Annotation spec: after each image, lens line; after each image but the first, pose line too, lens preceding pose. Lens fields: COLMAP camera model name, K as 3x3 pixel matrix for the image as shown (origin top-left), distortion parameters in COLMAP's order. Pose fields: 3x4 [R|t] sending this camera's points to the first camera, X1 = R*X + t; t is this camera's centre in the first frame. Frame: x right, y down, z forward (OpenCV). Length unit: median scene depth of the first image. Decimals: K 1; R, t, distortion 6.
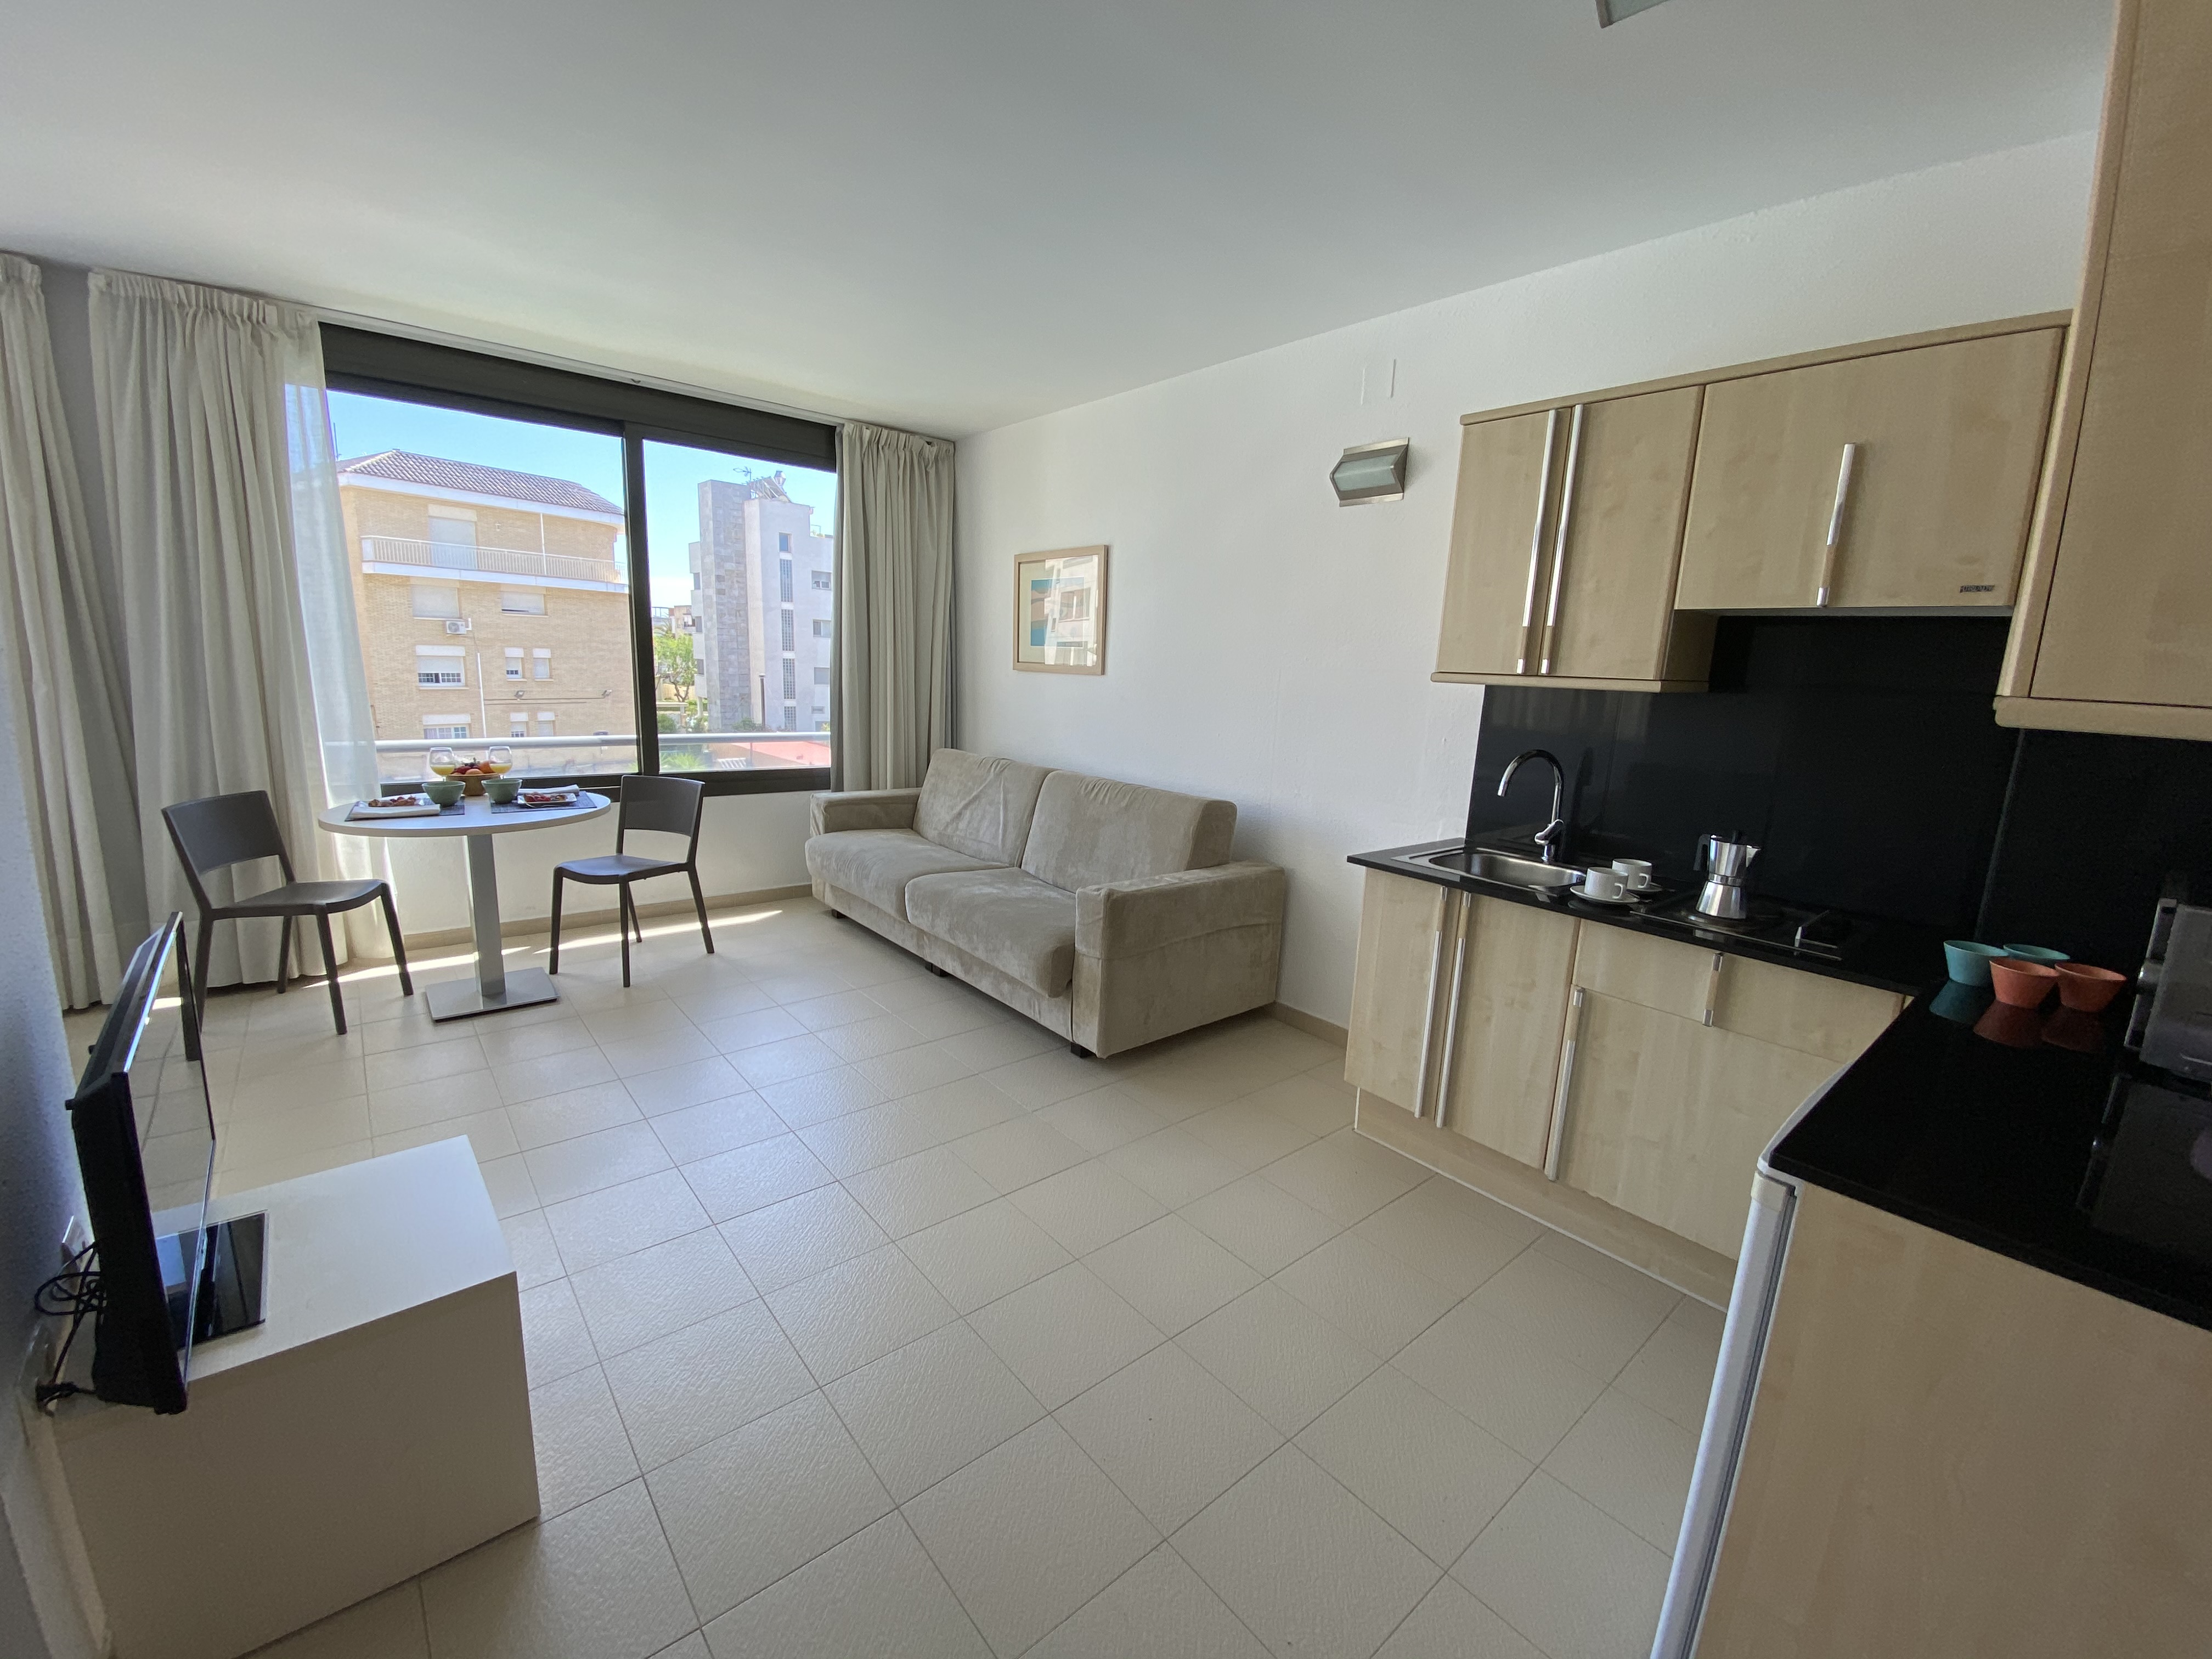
lens RADIAL K [[905.3, 0, 1098.0], [0, 905.3, 837.8], [0, 0, 1]] dist [-0.017045, -0.000625]
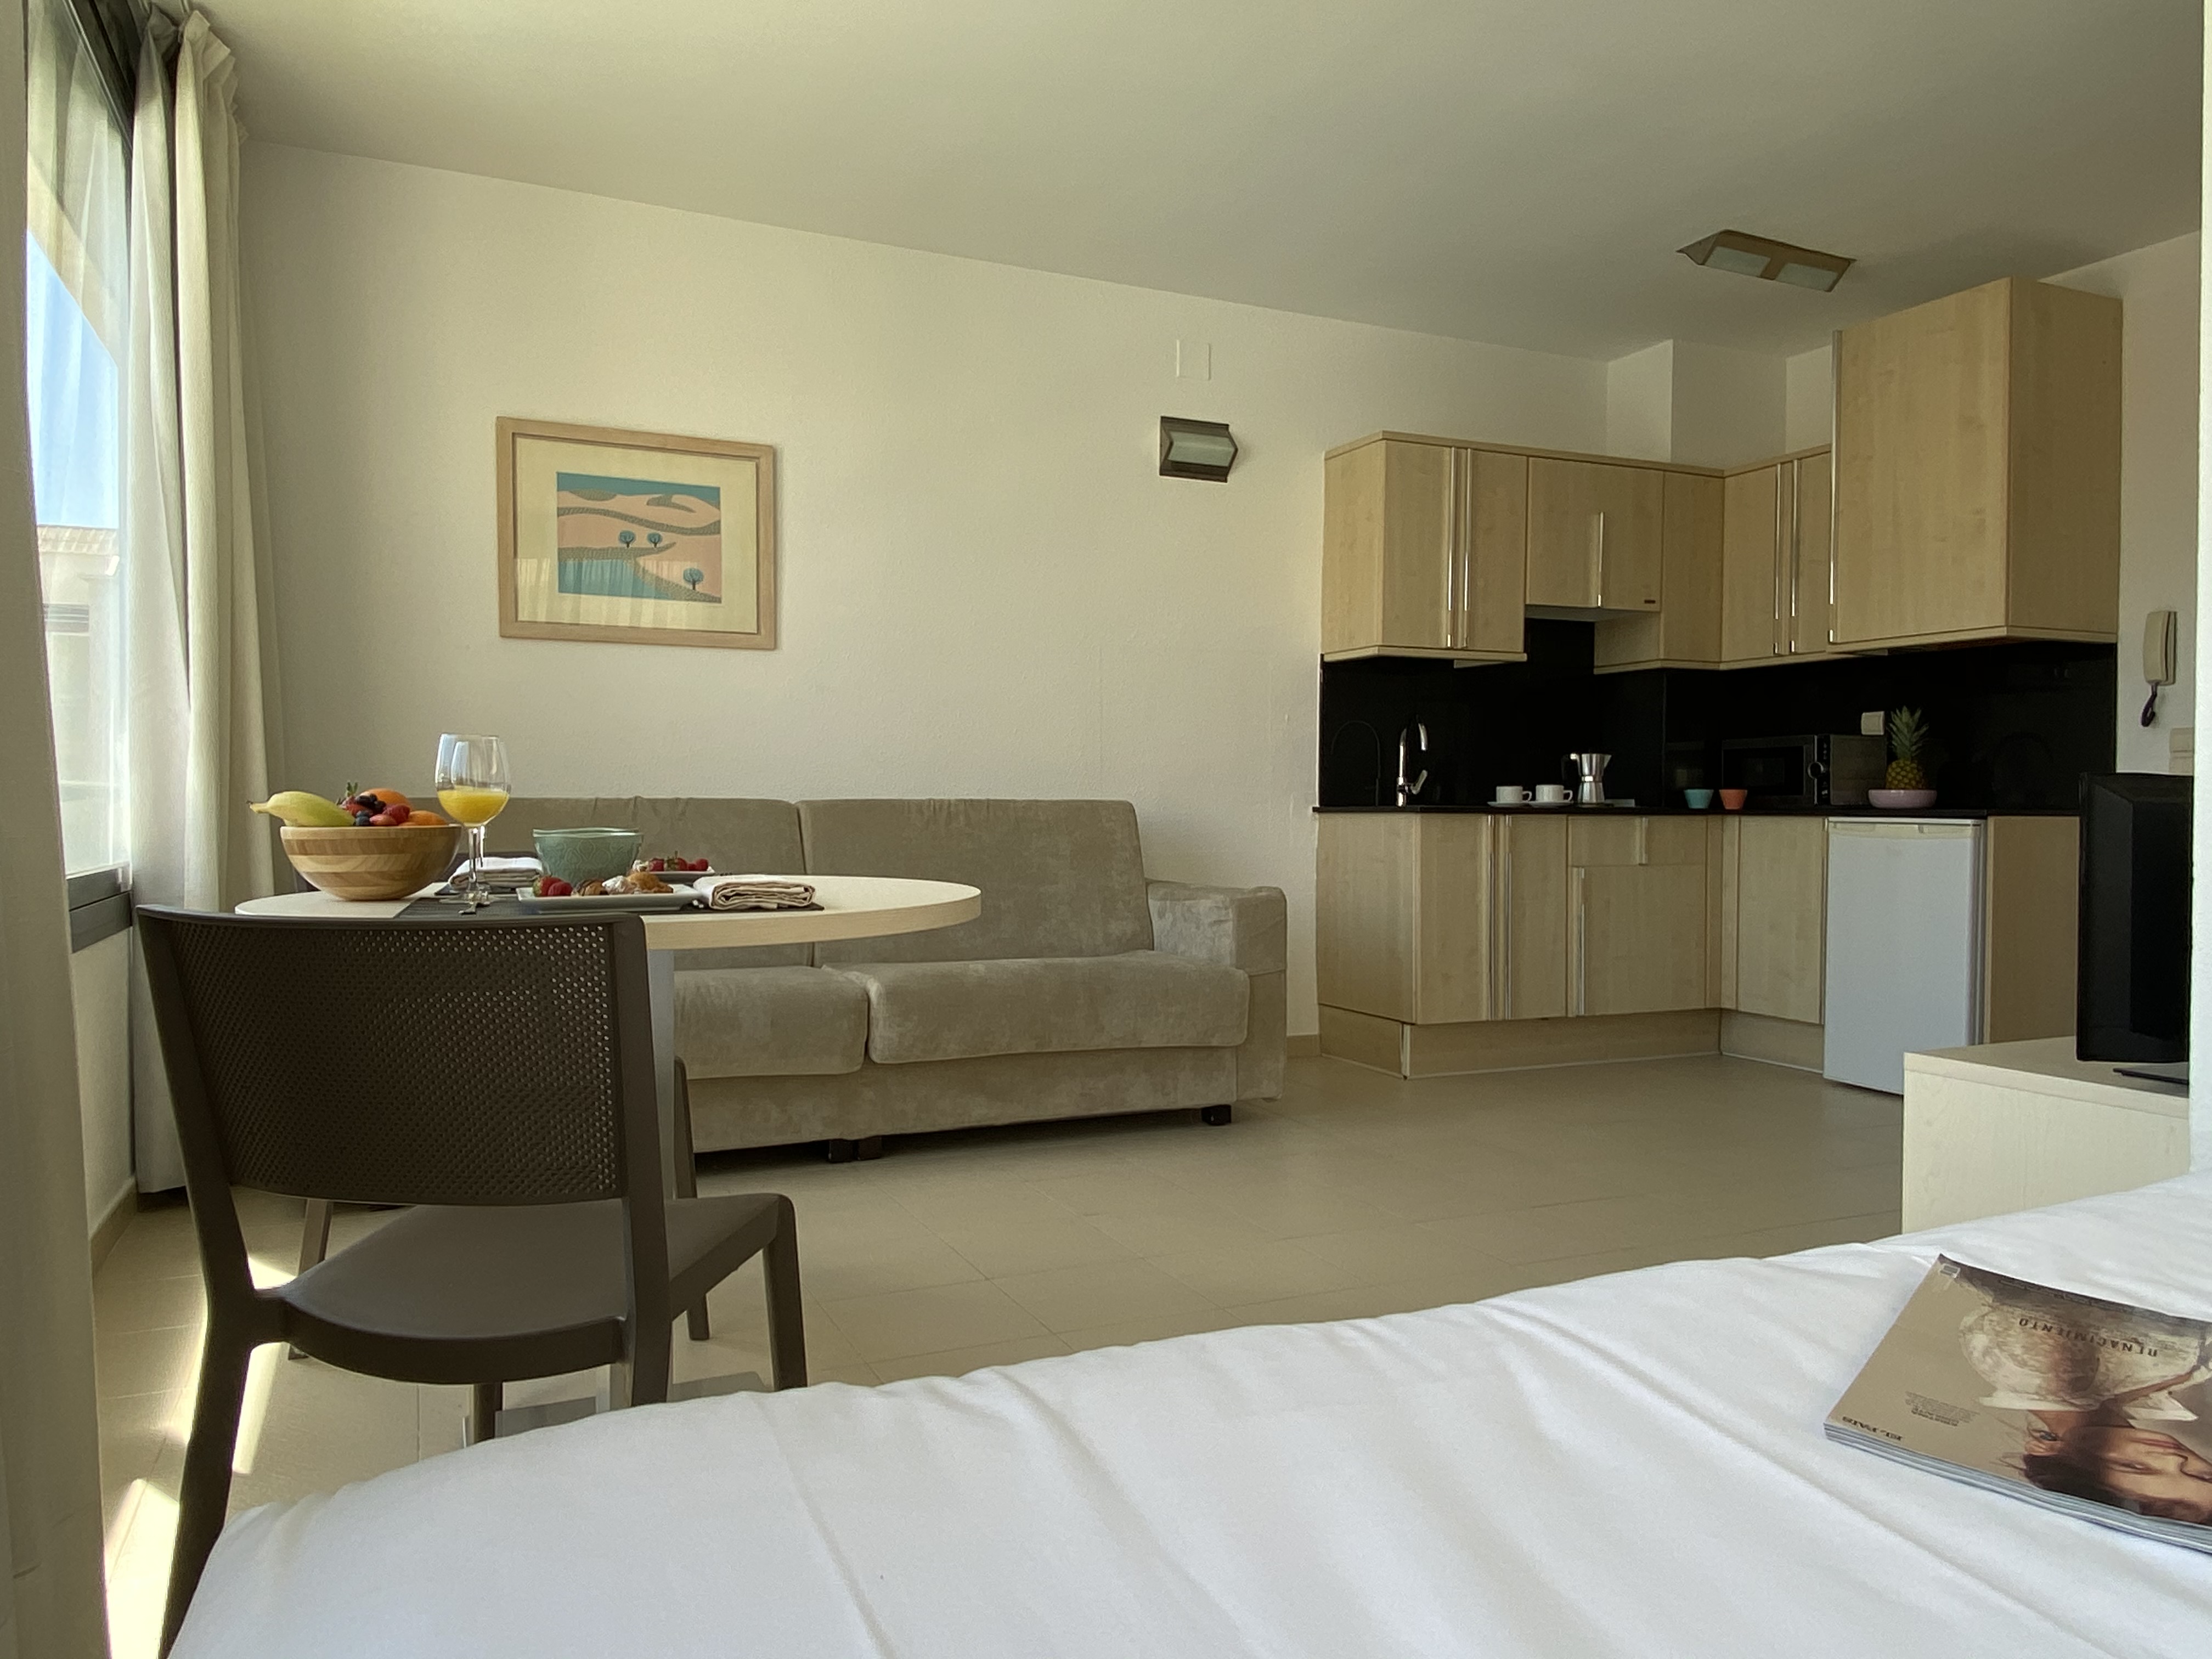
lens RADIAL K [[1482.7, 0, 1100.3], [0, 1482.7, 824.4], [0, 0, 1]] dist [0.060235, 0.001102]
pose [[0.248244, -0.057232, 0.967005, -1.628578], [0.191521, 0.981448, 0.008921, -0.051057], [-0.949576, 0.182987, 0.254600, 0.957591]]
